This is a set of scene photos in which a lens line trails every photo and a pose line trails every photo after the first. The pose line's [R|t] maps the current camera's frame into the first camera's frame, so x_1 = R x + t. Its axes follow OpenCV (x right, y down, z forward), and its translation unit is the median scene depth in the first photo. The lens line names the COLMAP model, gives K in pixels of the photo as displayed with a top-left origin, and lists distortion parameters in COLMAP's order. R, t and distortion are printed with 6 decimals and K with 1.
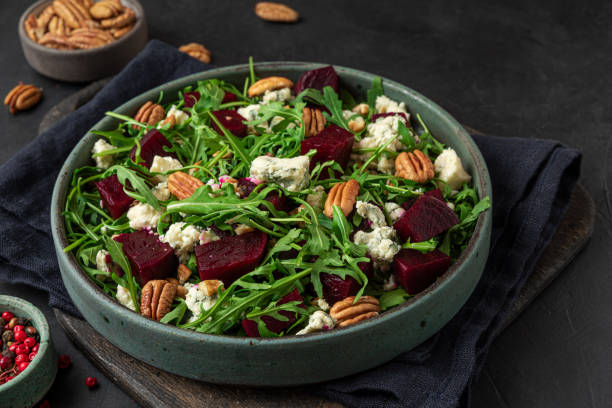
lens RADIAL K [[1034.3, 0, 307.7], [0, 1034.3, 201.1], [0, 0, 1]] dist [-0.054783, 0.000000]
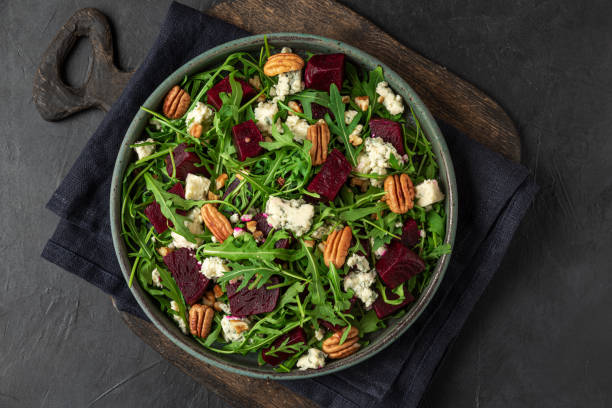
lens RADIAL K [[1034.3, 0, 307.5], [0, 1034.3, 203.6], [0, 0, 1]] dist [-0.054783, 0.000000]
pose [[0.999478, 0.032026, -0.004192, -0.000512], [-0.018714, 0.679998, 0.732975, -0.972299], [0.026325, -0.732515, 0.680242, 0.156490]]
